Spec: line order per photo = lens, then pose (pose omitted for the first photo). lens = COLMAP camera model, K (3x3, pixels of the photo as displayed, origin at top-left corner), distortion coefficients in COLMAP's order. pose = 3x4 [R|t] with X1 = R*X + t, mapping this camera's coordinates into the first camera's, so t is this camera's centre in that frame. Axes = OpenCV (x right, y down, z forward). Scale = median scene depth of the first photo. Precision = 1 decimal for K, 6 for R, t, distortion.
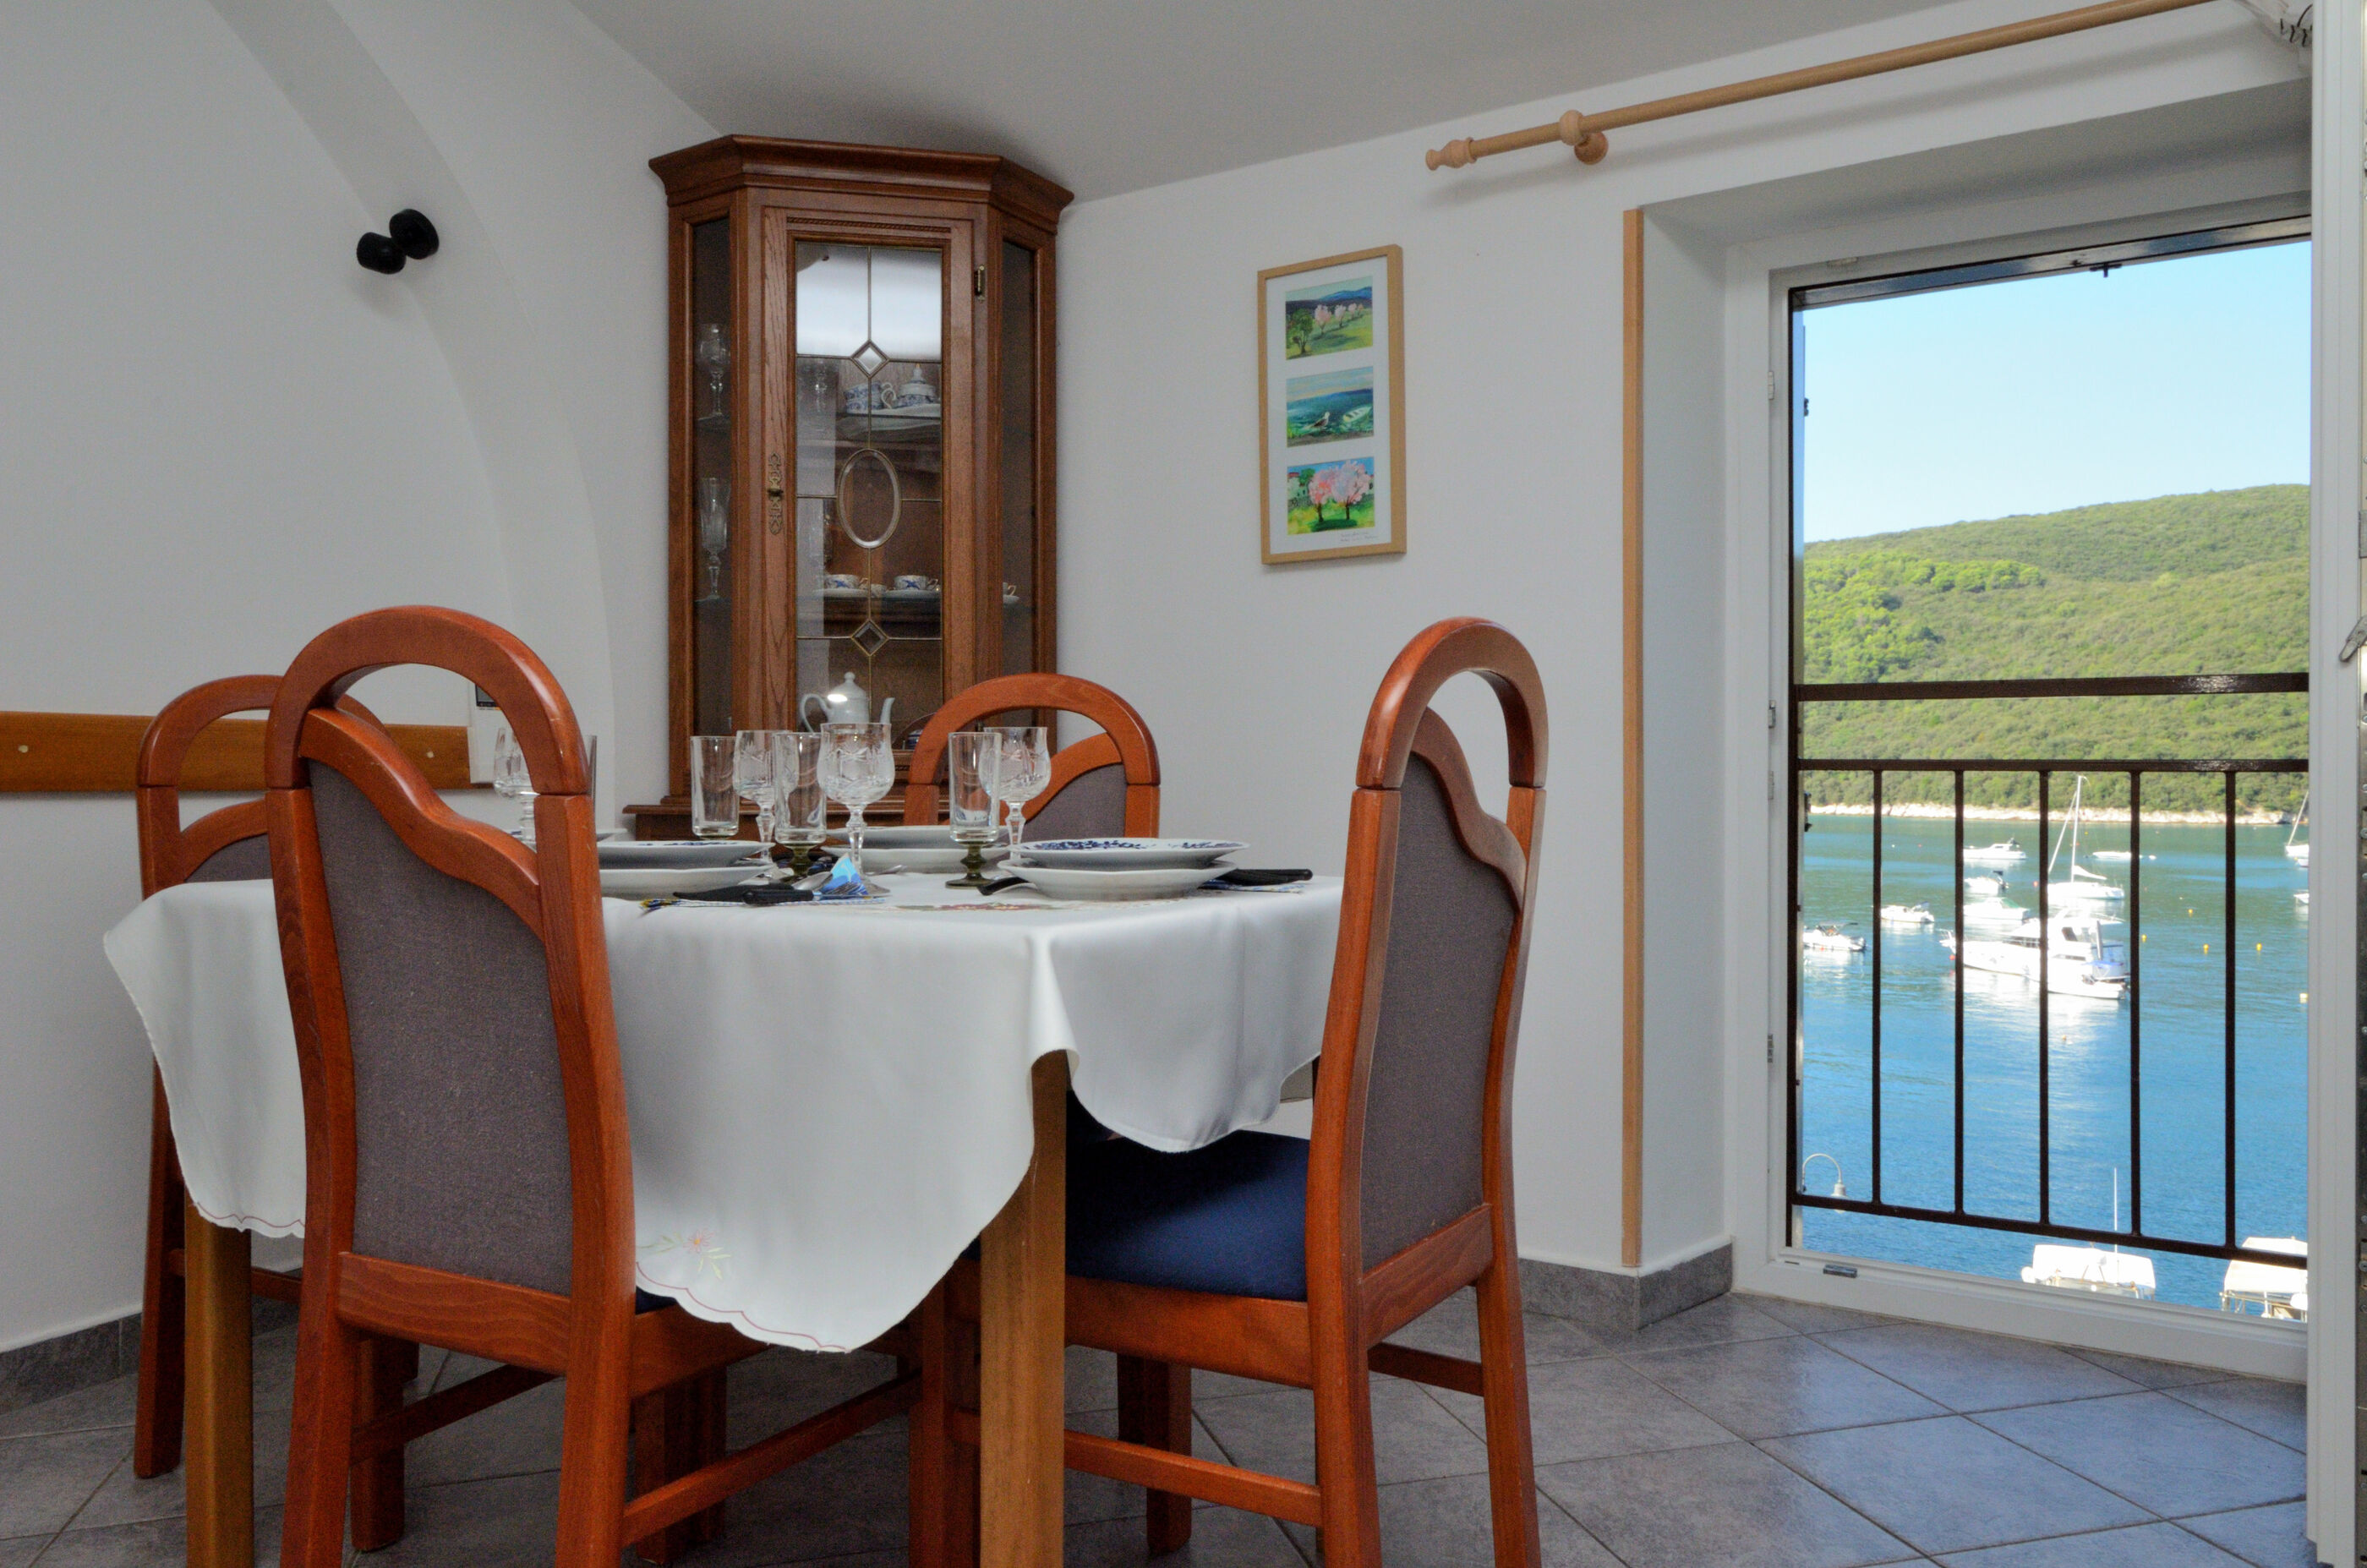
lens RADIAL K [[1671.5, 0, 1205.2], [0, 1671.5, 772.2], [0, 0, 1]] dist [-0.002033, 0.010269]
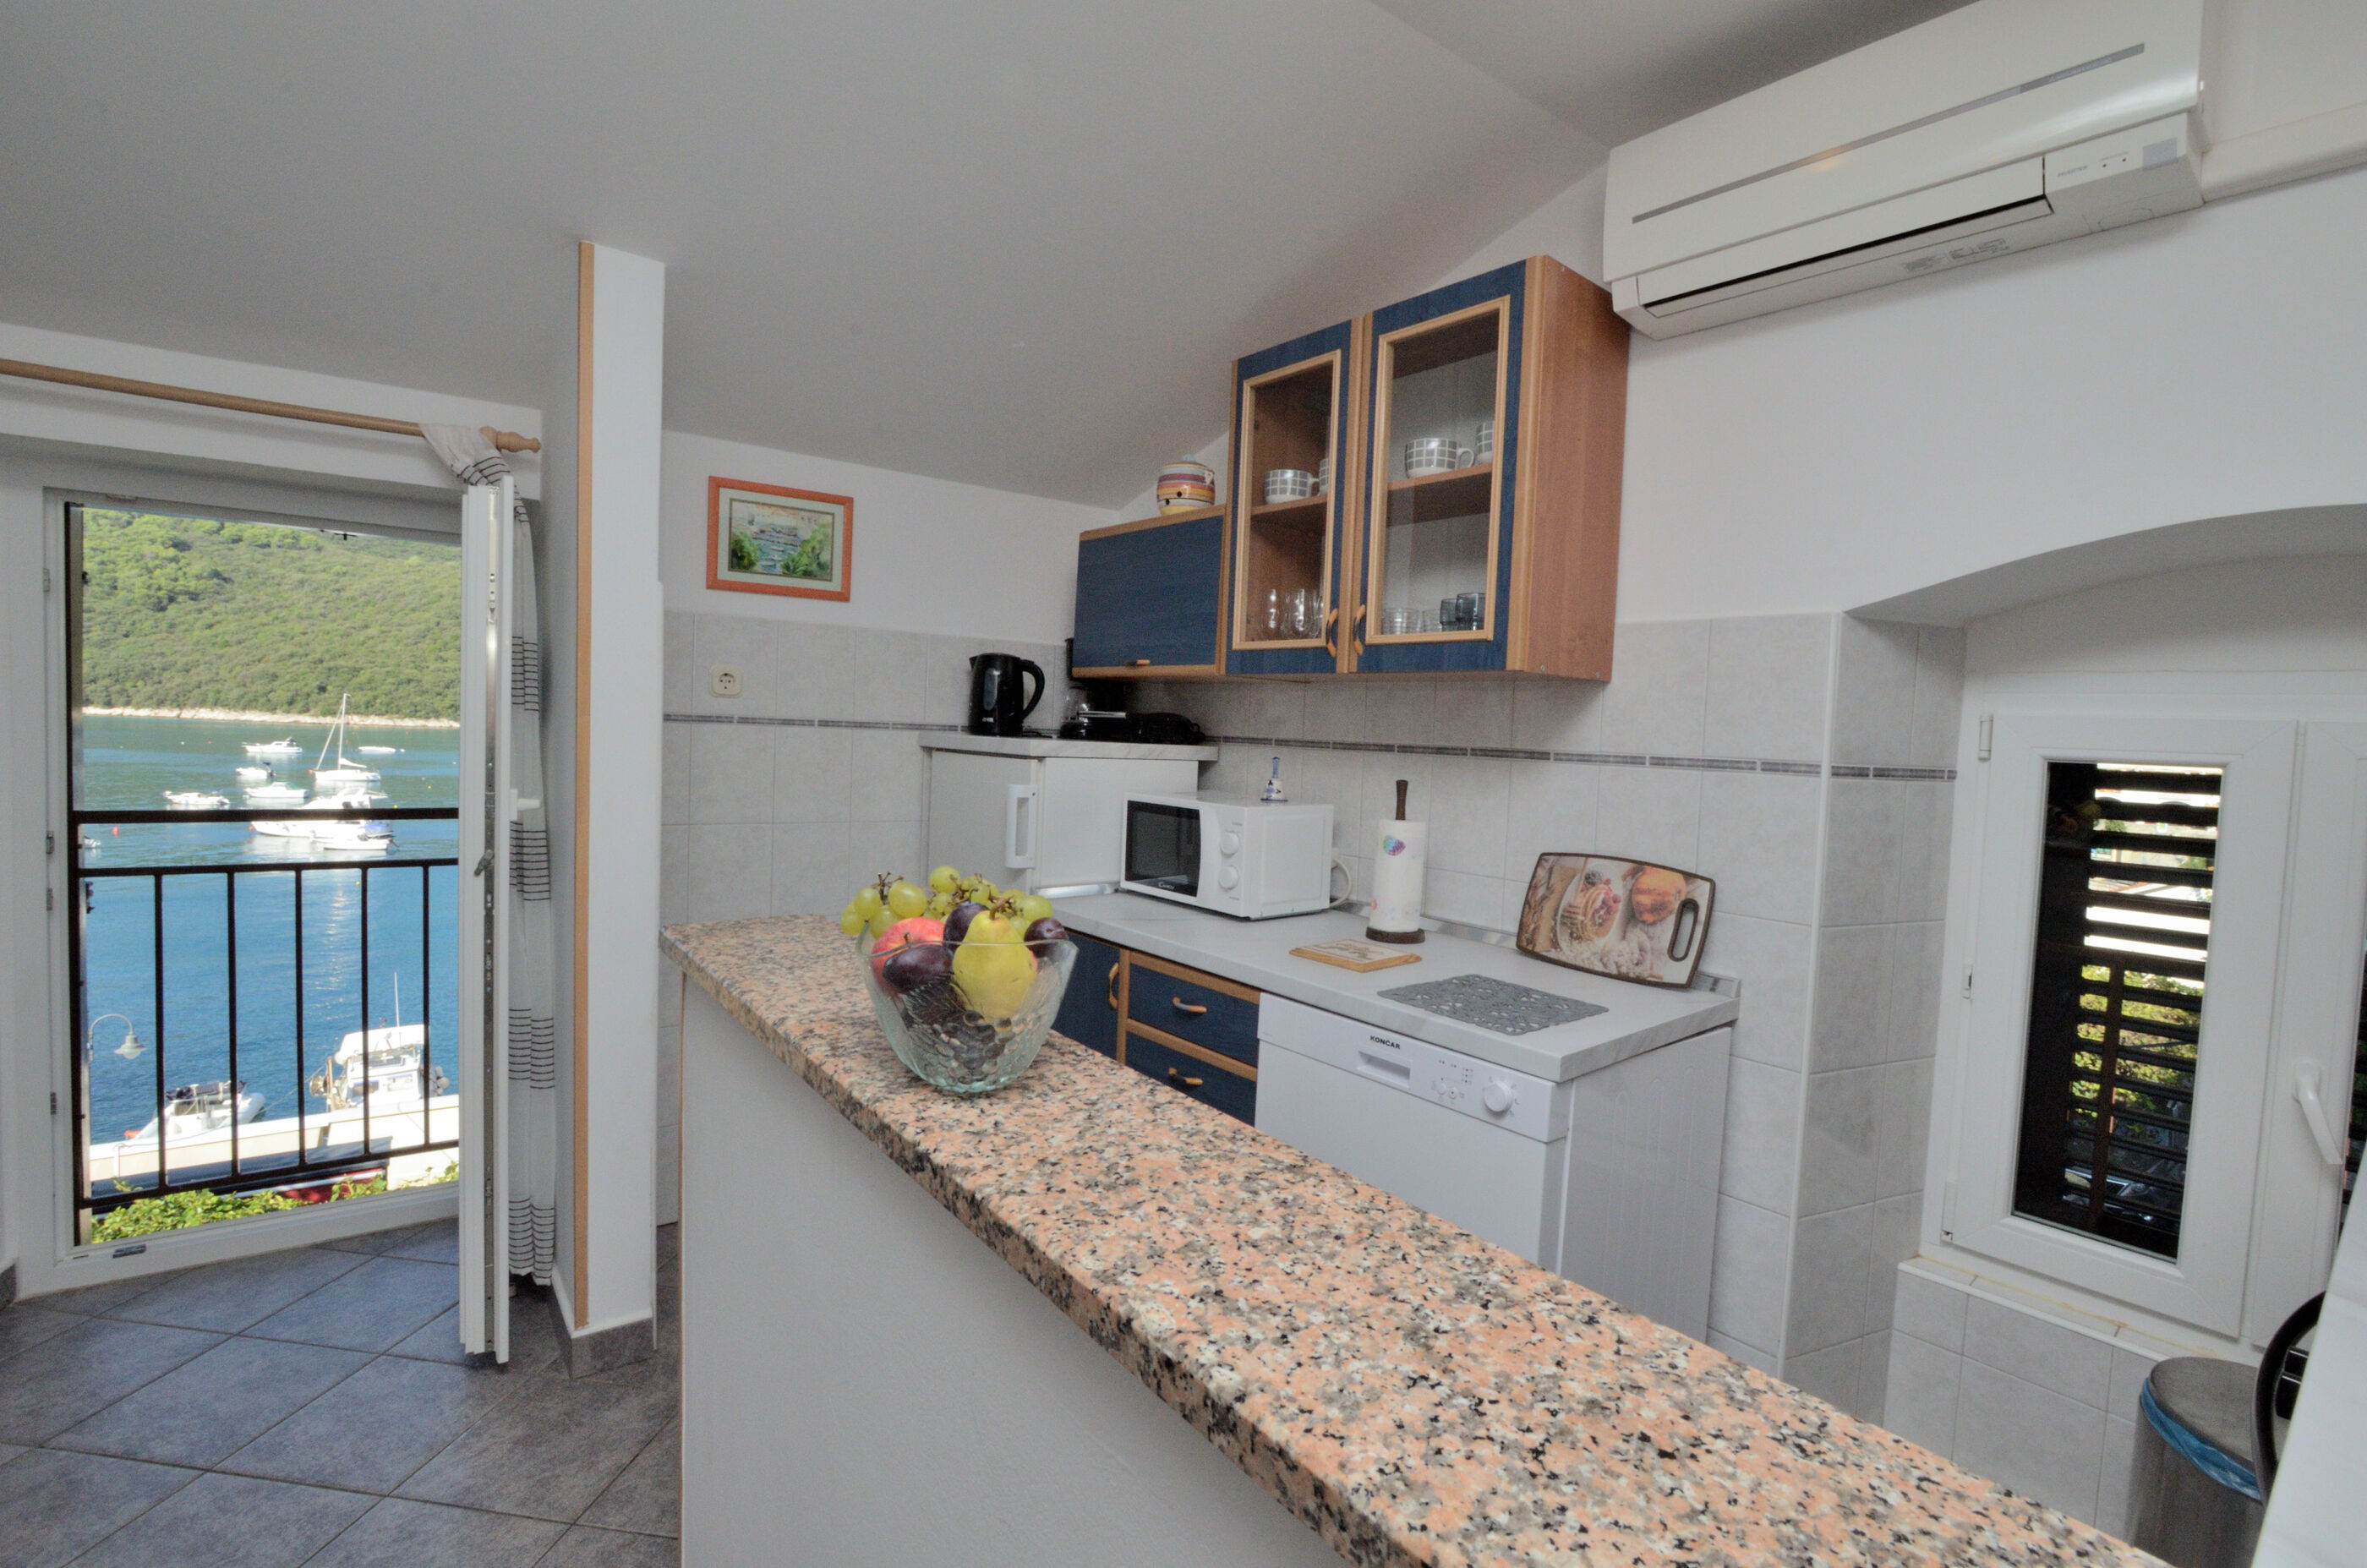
lens RADIAL K [[1044.4, 0, 1212.3], [0, 1044.4, 772.4], [0, 0, 1]] dist [-0.038458, 0.007332]
pose [[0.376661, -0.026537, 0.925971, -0.029612], [-0.039214, 0.998237, 0.044559, -0.150857], [-0.925521, -0.053095, 0.374956, -0.089777]]
